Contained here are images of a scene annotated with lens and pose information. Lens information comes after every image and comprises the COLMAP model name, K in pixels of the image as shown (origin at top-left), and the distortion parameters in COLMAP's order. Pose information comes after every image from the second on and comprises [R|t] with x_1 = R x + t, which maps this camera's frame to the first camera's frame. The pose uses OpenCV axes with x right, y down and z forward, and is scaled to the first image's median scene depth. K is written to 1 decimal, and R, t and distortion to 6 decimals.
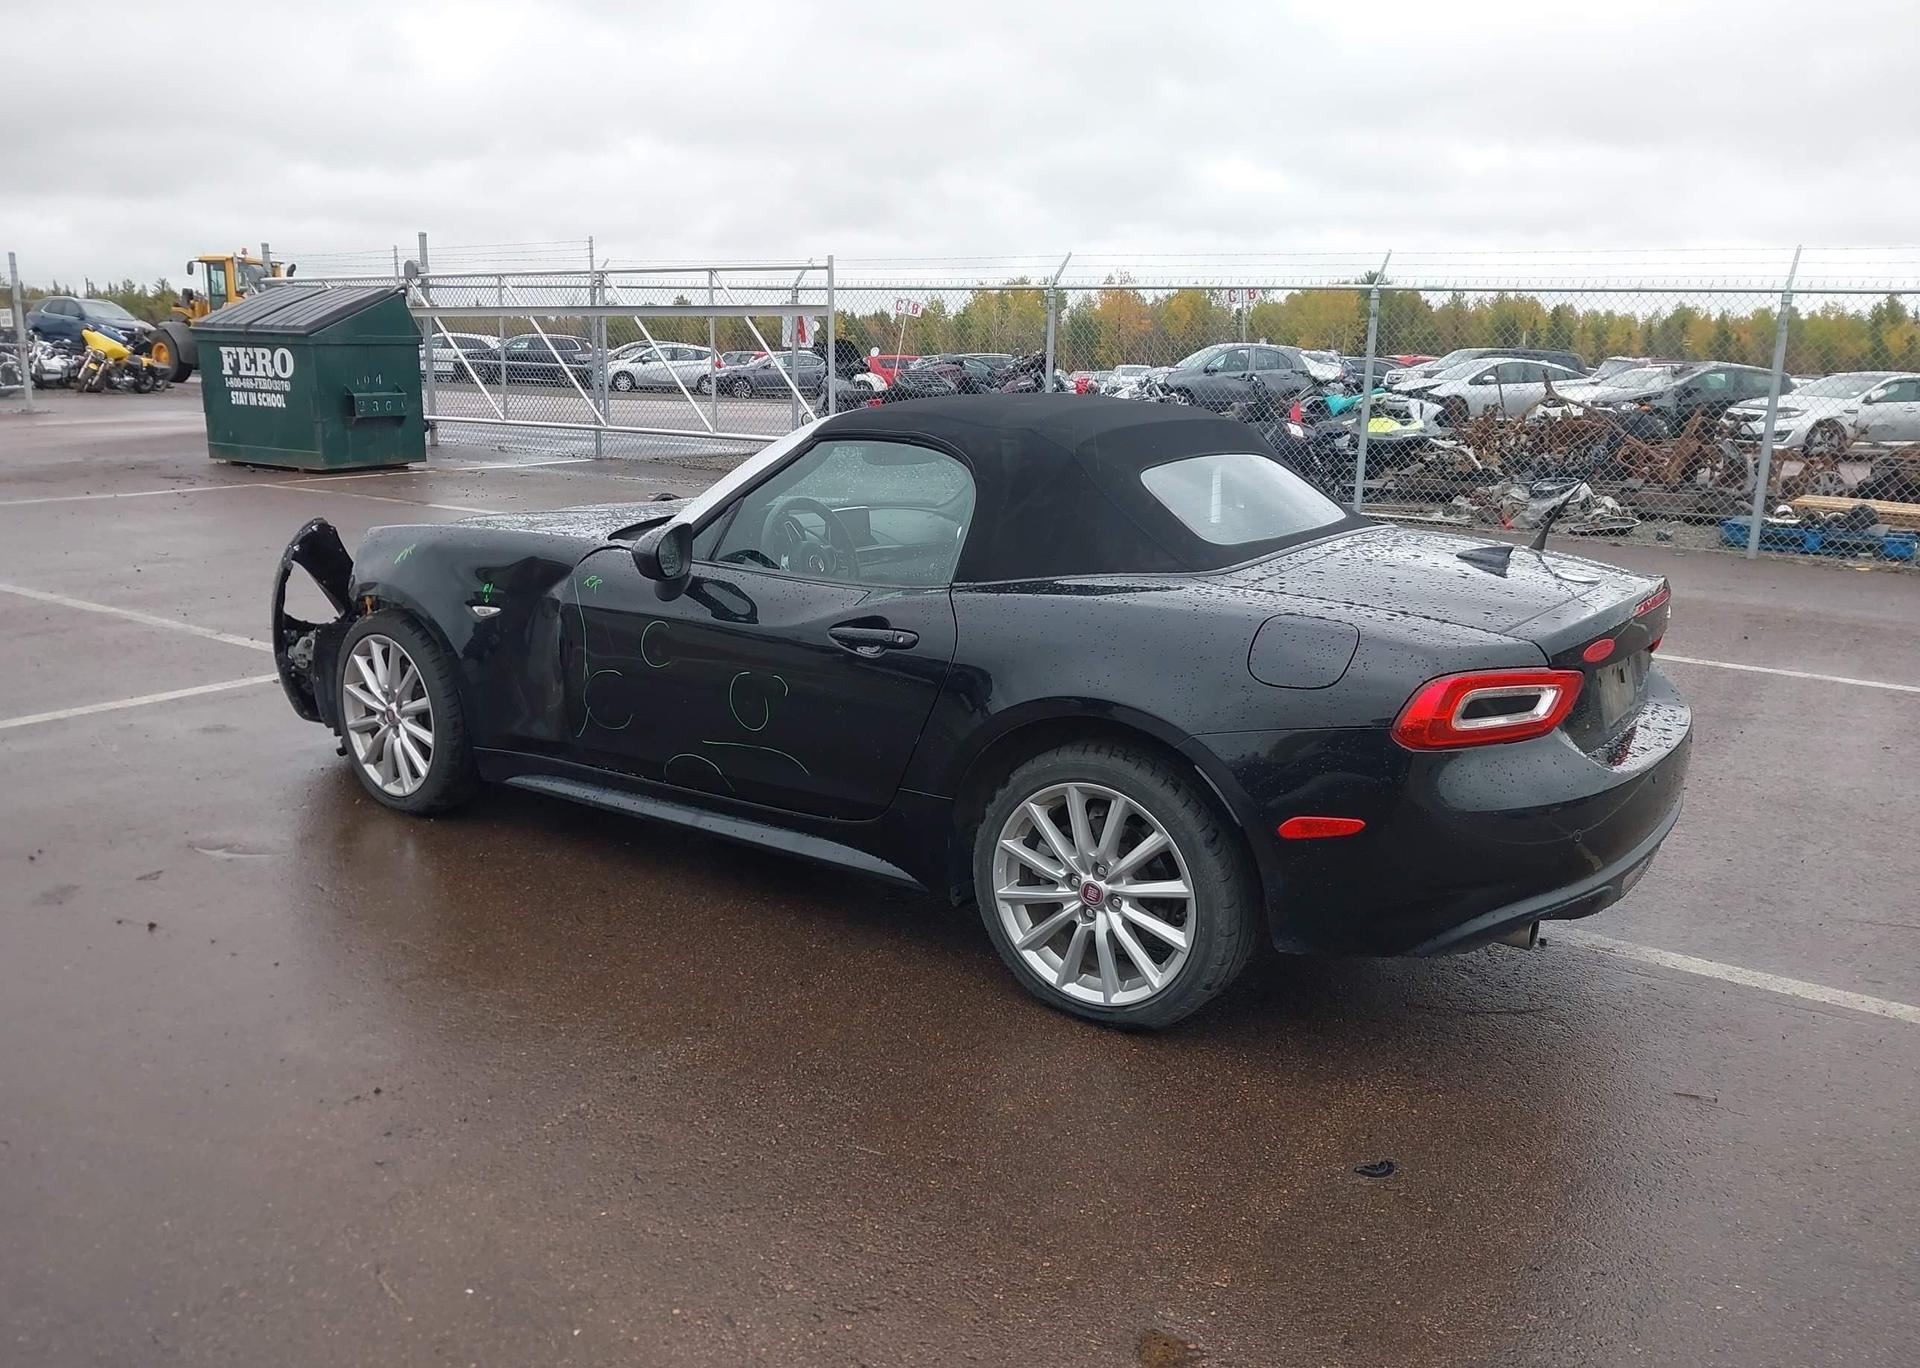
lens RADIAL K [[1504.0, 0, 899.3], [0, 1504.0, 776.0], [0, 0, 1]] dist [0.015650, -0.015433]
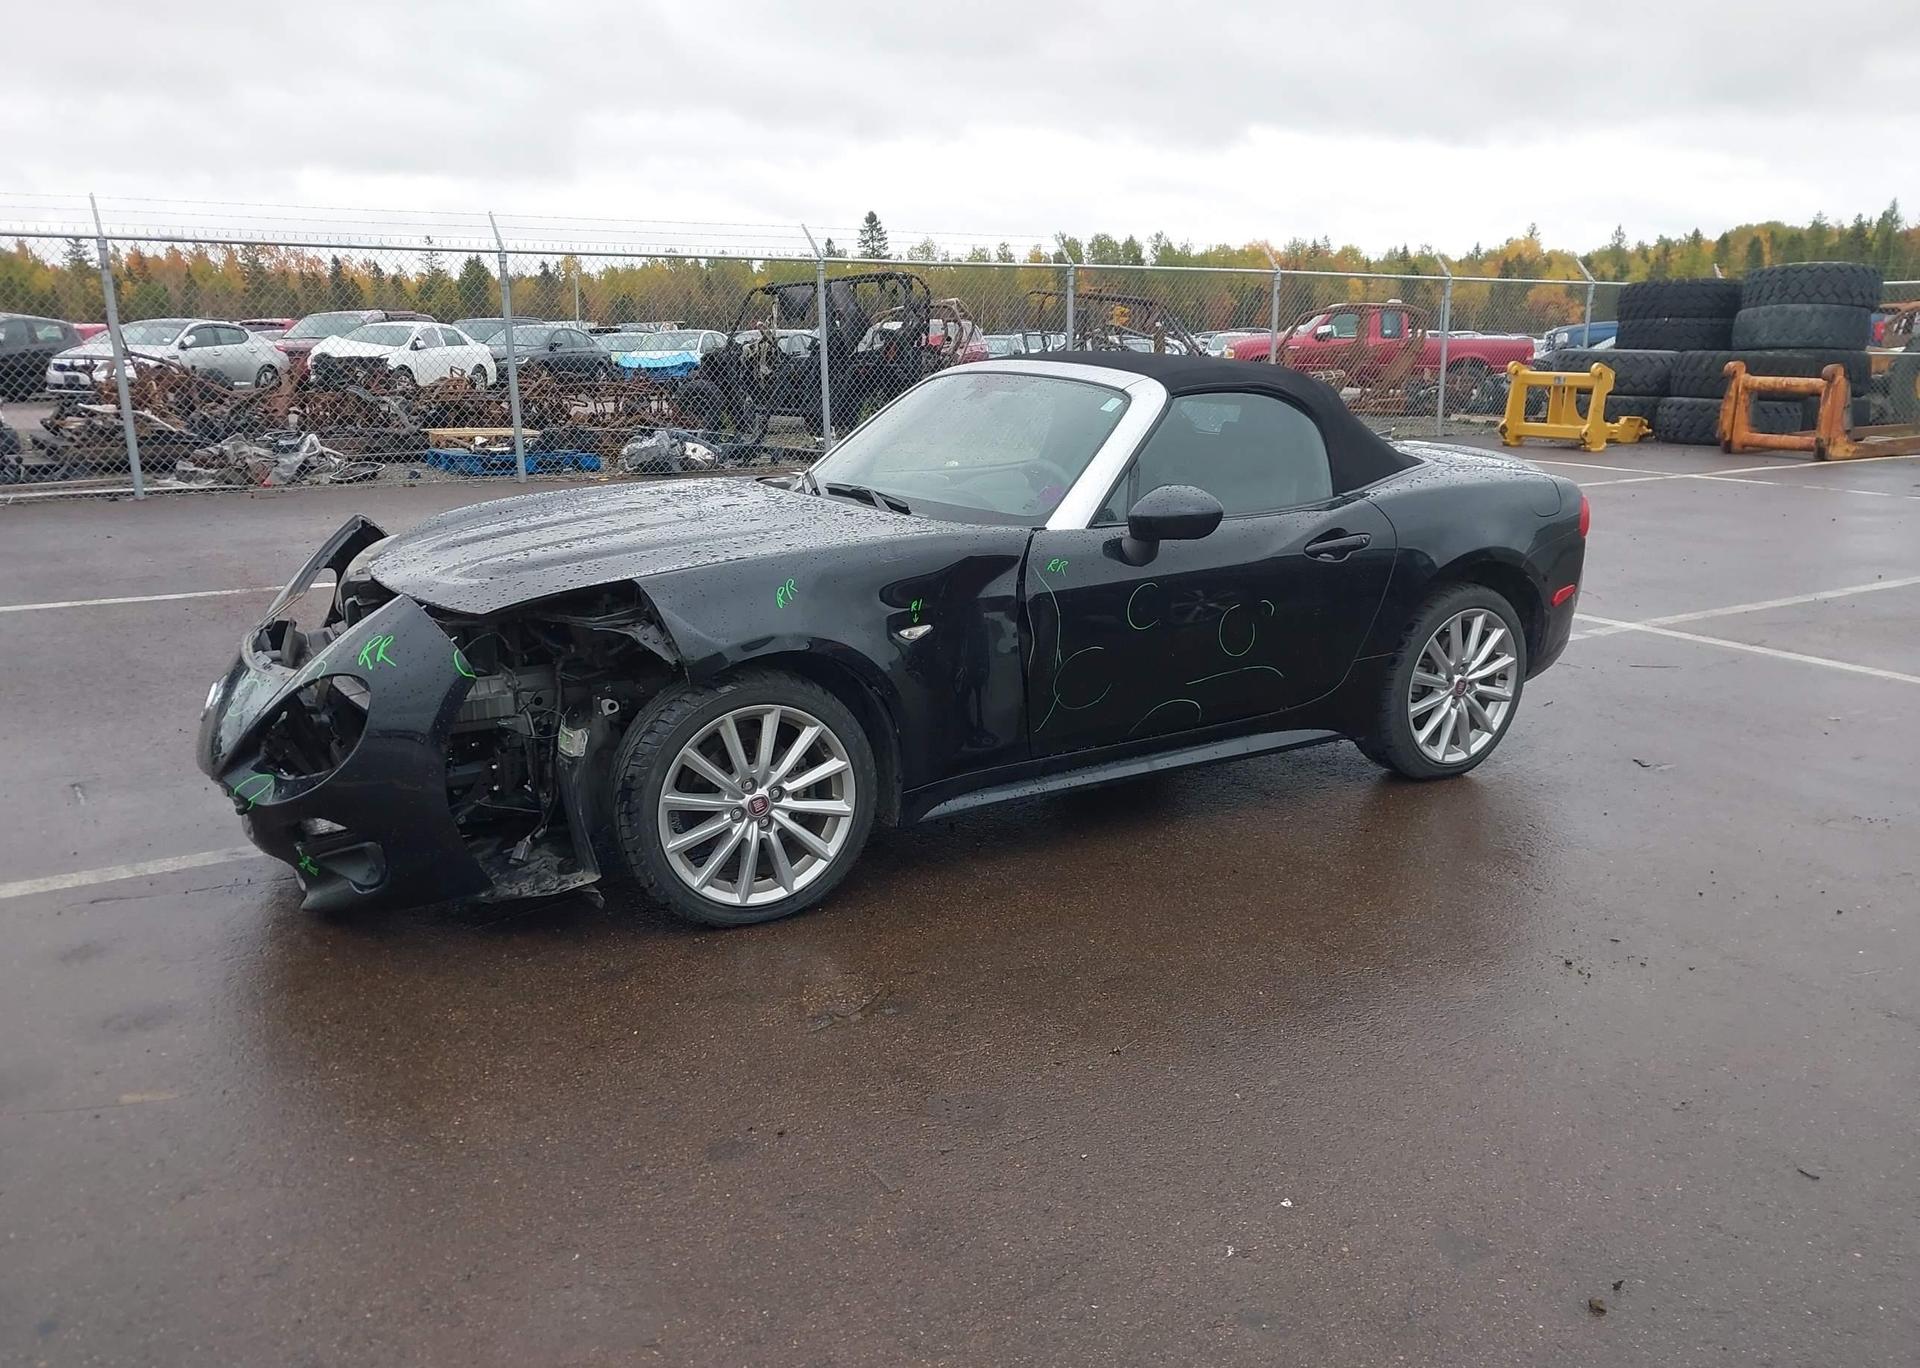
lens RADIAL K [[1520.9, 0, 901.0], [0, 1520.9, 760.6], [0, 0, 1]] dist [0.047353, -0.062973]
pose [[0.399371, -0.276279, 0.874170, -0.992680], [0.259503, 0.948583, 0.181241, -0.186334], [-0.879296, 0.154467, 0.450532, 0.577451]]
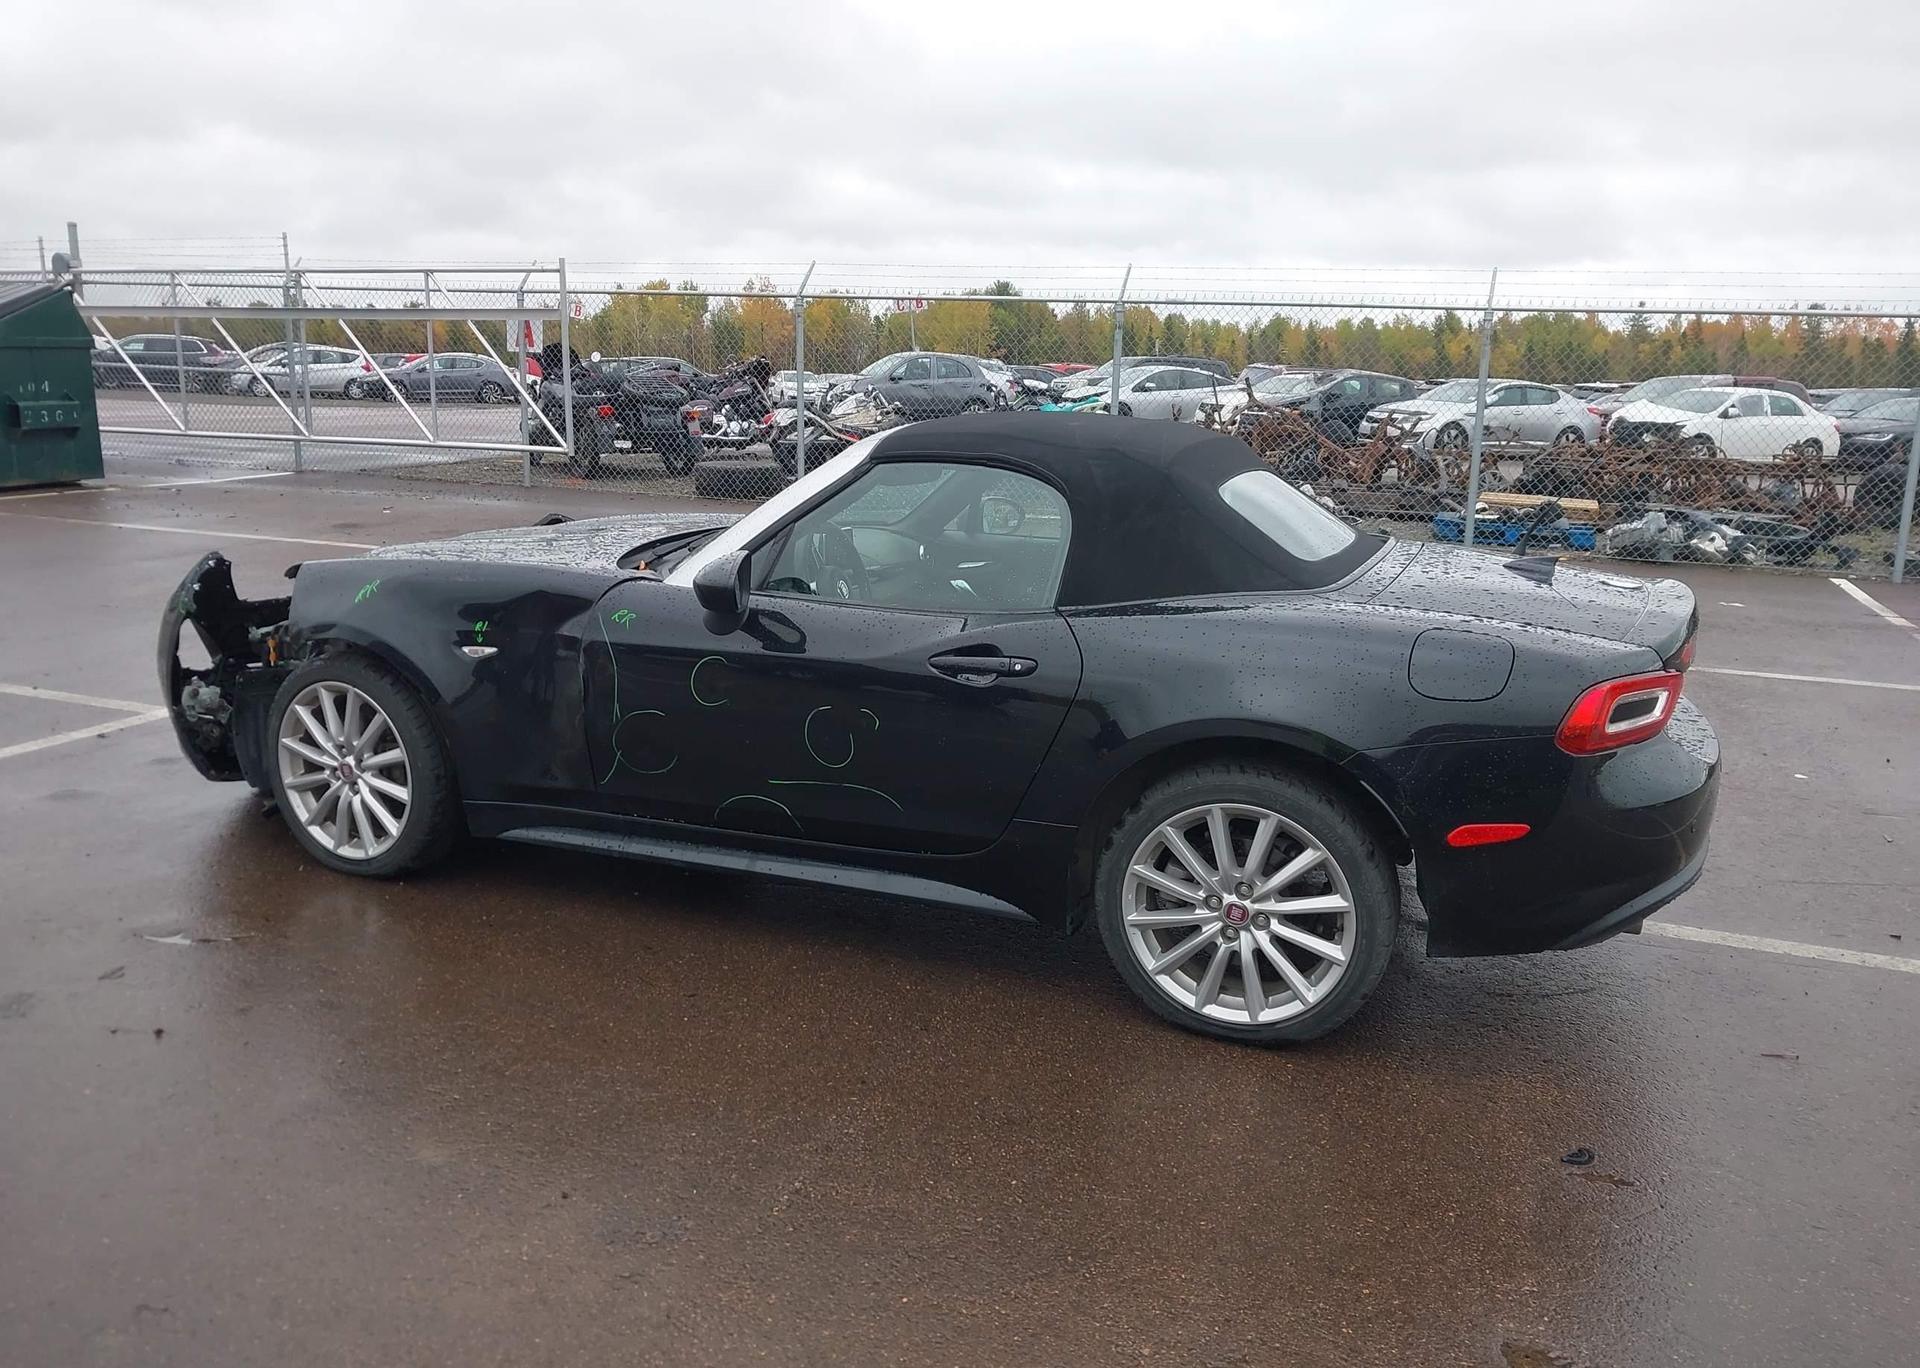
lens RADIAL K [[1504.0, 0, 899.3], [0, 1504.0, 776.0], [0, 0, 1]] dist [0.015650, -0.015433]
pose [[0.973663, -0.057447, 0.220637, -0.215489], [0.057972, 0.998310, 0.004101, -0.021455], [-0.220500, 0.008798, 0.975347, 0.050114]]
